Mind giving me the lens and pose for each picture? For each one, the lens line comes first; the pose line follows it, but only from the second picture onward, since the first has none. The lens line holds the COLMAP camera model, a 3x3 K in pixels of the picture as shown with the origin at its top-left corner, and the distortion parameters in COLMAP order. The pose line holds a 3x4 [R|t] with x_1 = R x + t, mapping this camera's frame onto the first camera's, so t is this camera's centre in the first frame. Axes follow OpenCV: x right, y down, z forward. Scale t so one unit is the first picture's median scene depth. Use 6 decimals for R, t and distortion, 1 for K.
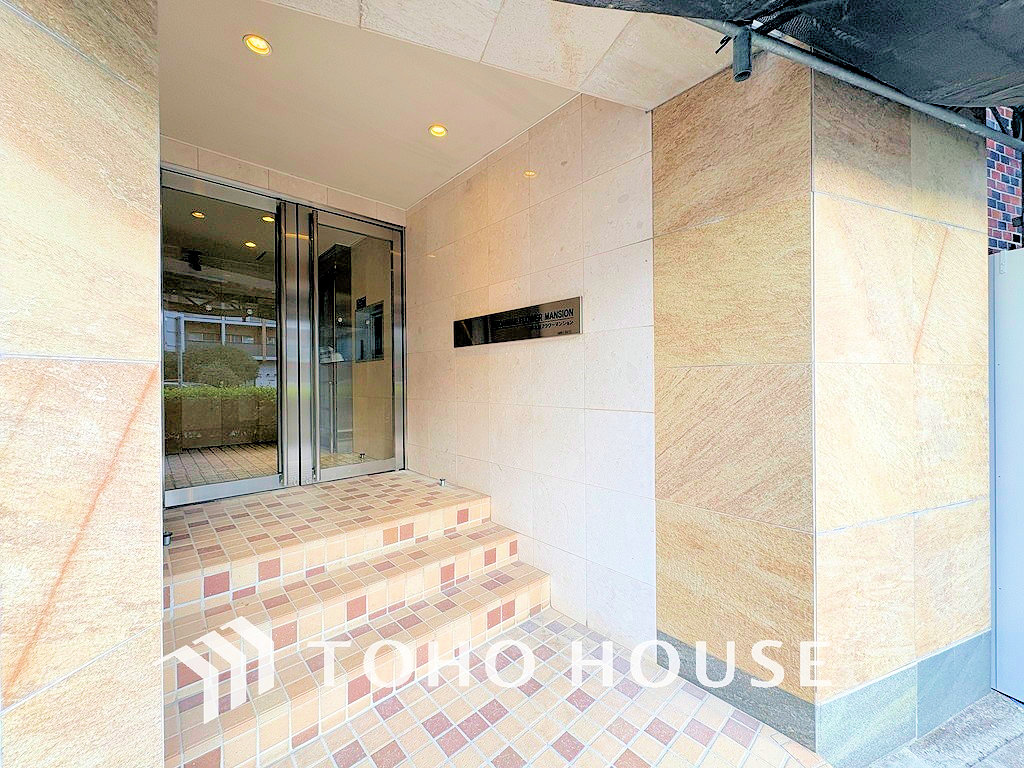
lens RADIAL K [[409.5, 0, 512.6], [0, 409.5, 383.2], [0, 0, 1]] dist [-0.001330, 0.000421]
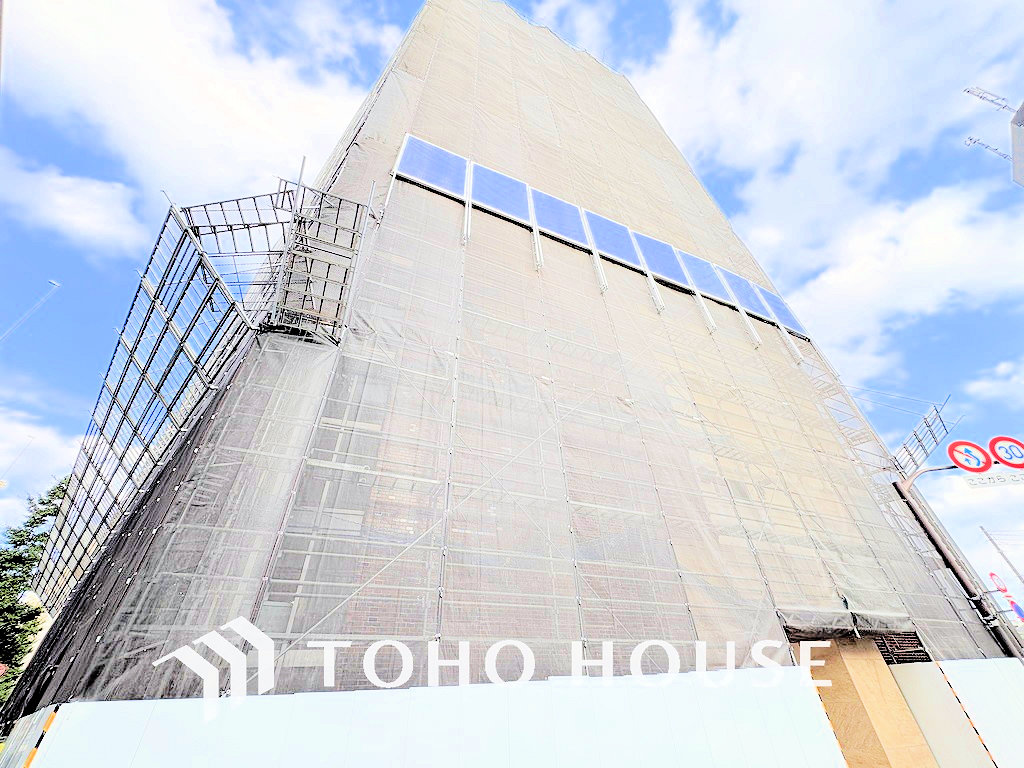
lens RADIAL K [[409.5, 0, 508.7], [0, 409.5, 383.9], [0, 0, 1]] dist [-0.001330, 0.000421]
pose [[0.998632, 0.011372, 0.051046, -3.269821], [0.023780, 0.770593, -0.636884, 0.035108], [-0.046579, 0.637226, 0.769268, -4.308866]]
